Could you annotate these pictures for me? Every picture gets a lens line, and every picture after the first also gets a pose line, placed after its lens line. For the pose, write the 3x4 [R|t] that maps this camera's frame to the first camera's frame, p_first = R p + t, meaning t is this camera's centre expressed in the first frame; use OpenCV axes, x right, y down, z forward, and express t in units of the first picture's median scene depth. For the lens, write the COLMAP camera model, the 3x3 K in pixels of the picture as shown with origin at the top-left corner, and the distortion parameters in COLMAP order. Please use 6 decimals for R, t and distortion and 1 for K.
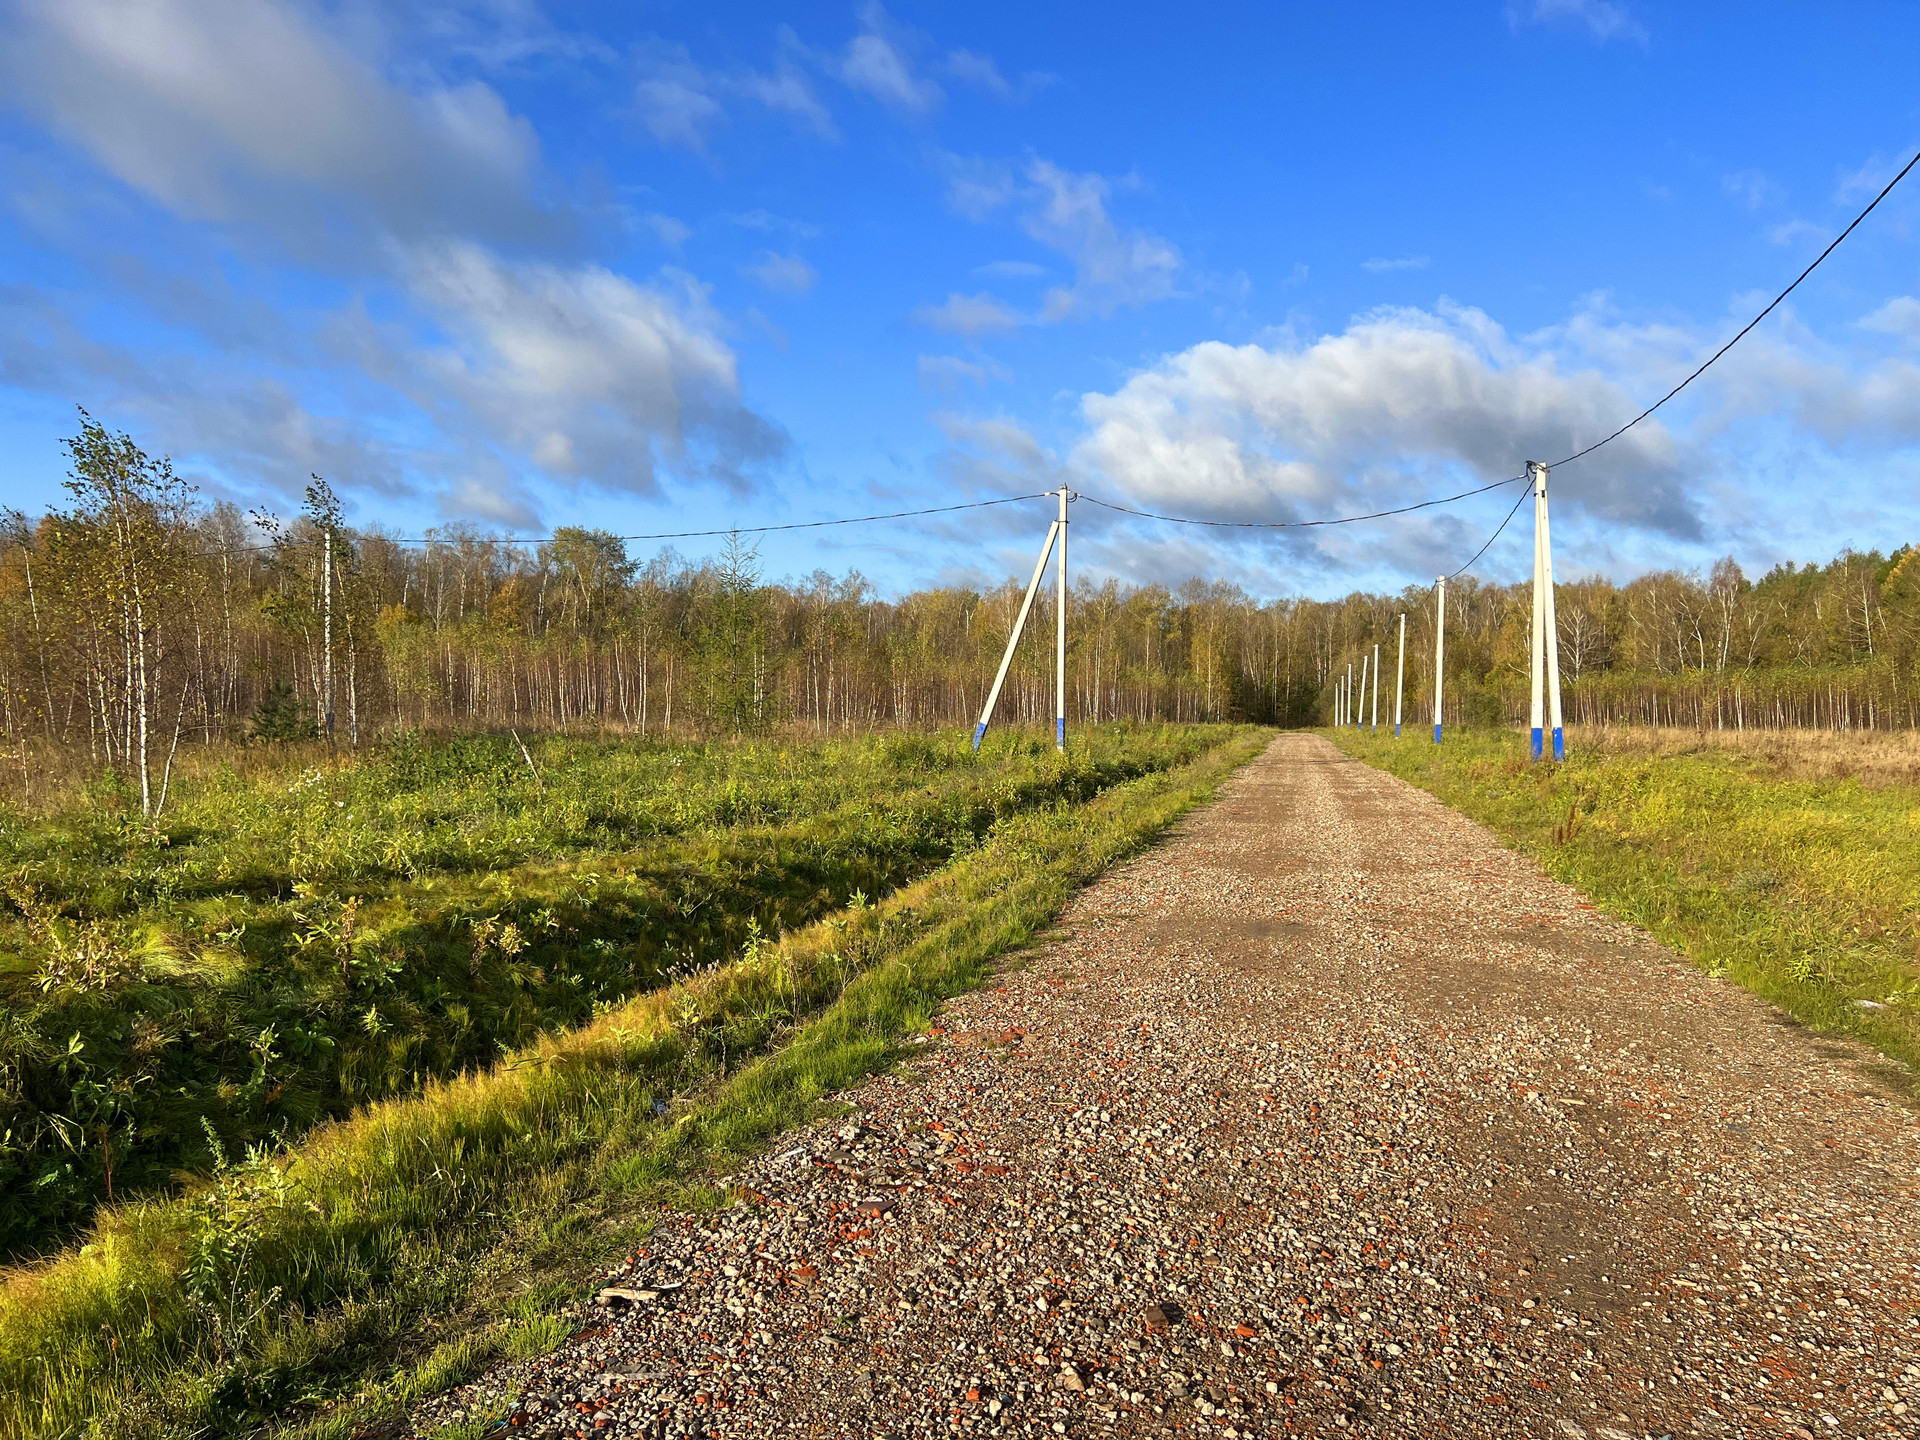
lens RADIAL K [[1427.4, 0, 960.0], [0, 1427.4, 720.0], [0, 0, 1]] dist [0.114676, -0.127152]
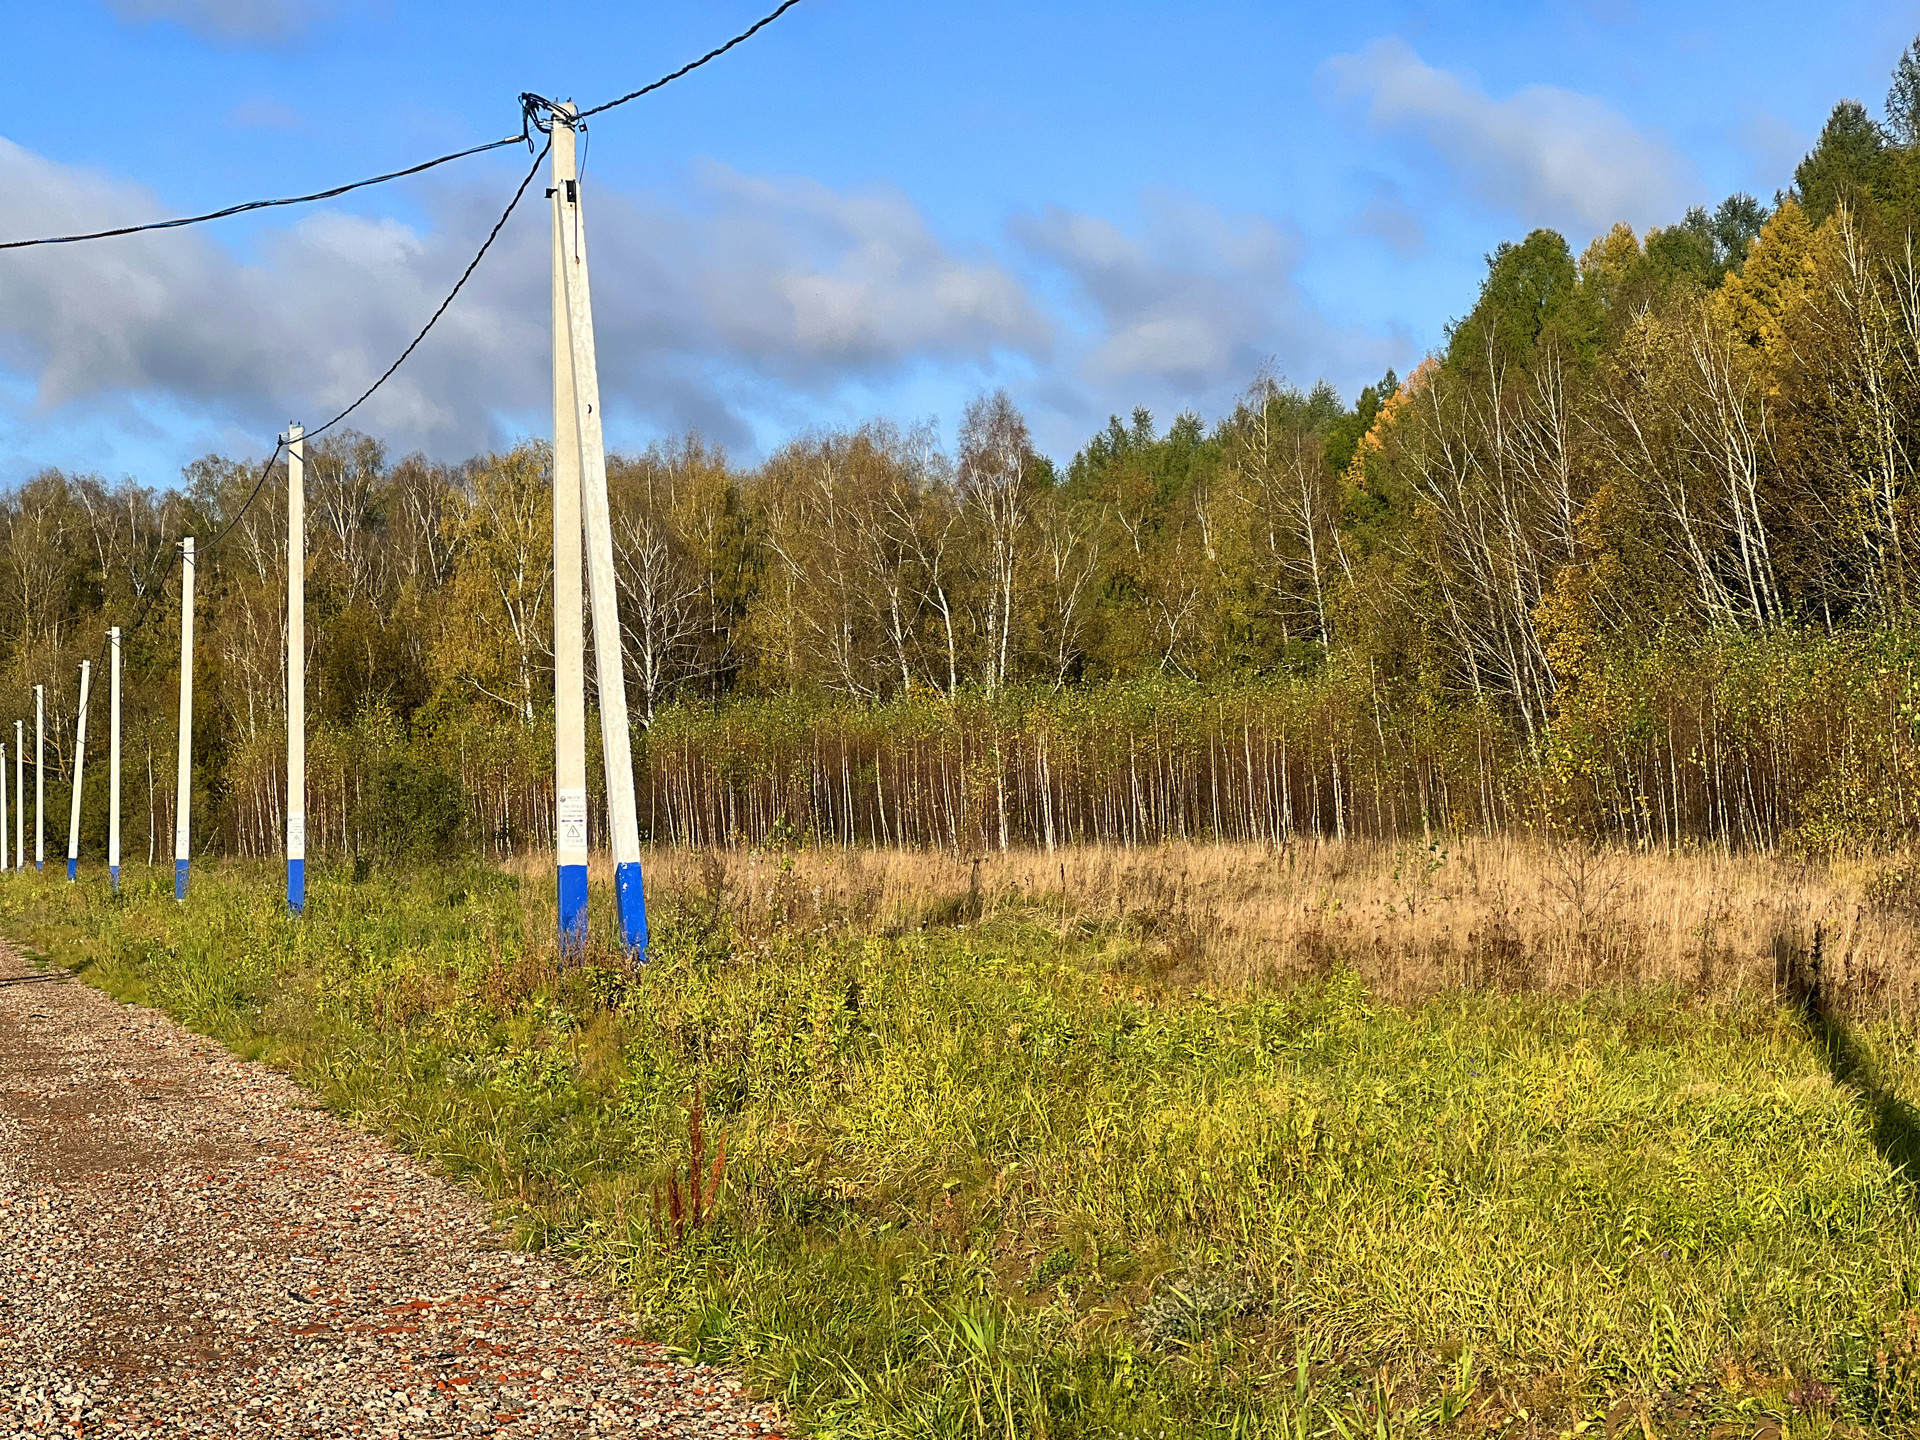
lens RADIAL K [[4275.6, 0, 881.1], [0, 4275.6, 693.8], [0, 0, 1]] dist [-0.166253, 5.628126]
pose [[0.896777, -0.012489, 0.442306, 0.047614], [0.028922, 0.999118, -0.030429, -0.006916], [-0.441536, 0.040080, 0.896348, 0.171453]]
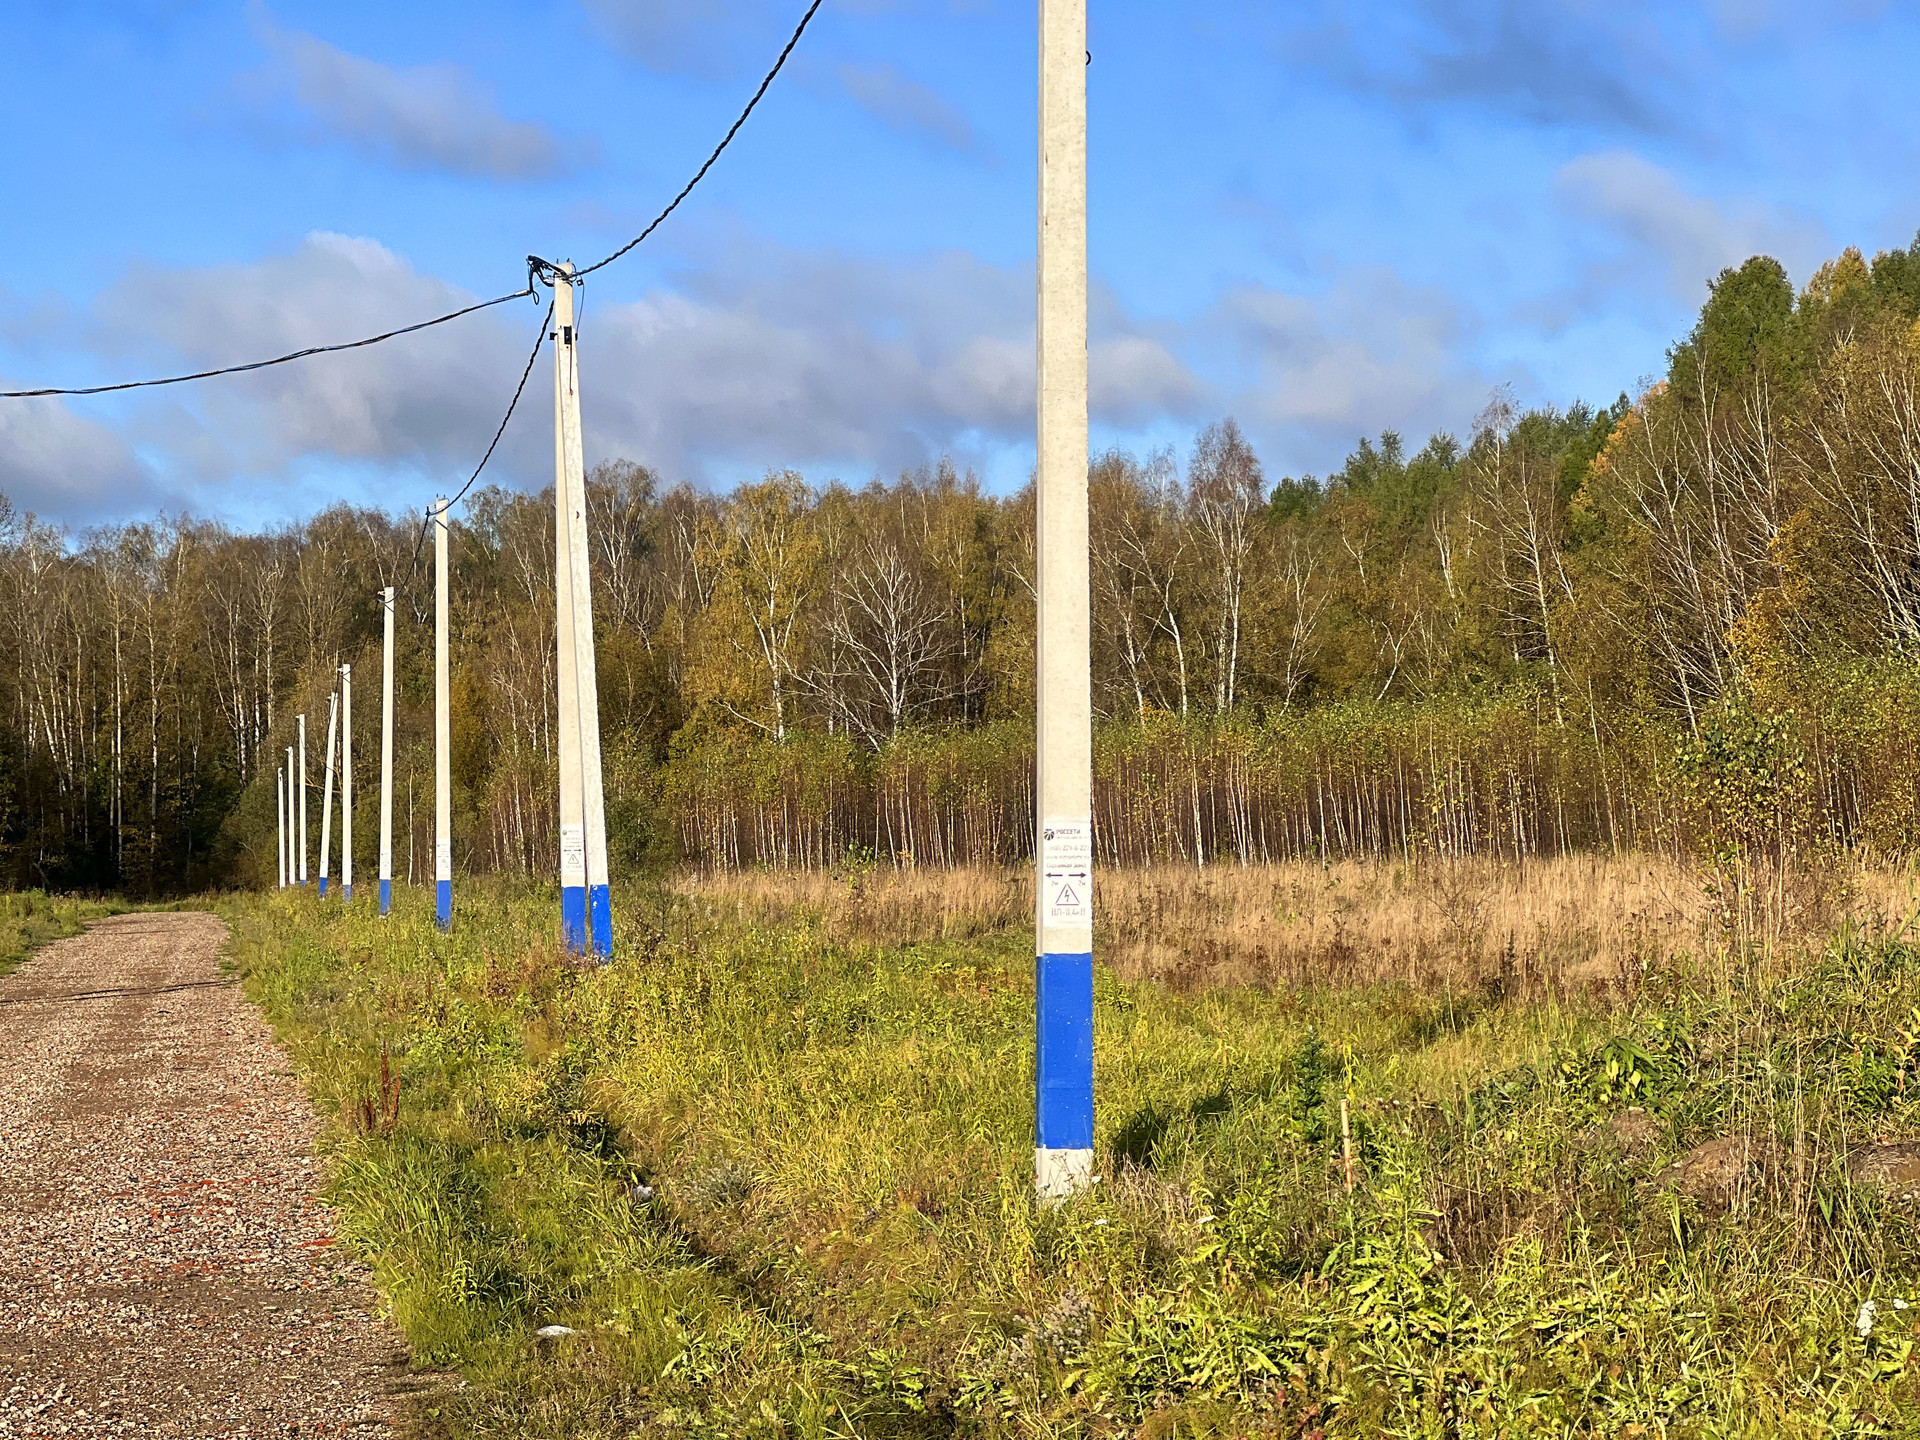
lens RADIAL K [[4292.5, 0, 856.3], [0, 4292.5, 711.7], [0, 0, 1]] dist [-0.000217, 2.401131]
pose [[0.928968, -0.018873, 0.369680, 0.044238], [0.033044, 0.998940, -0.032037, -0.008255], [-0.368683, 0.041977, 0.928607, -0.611246]]
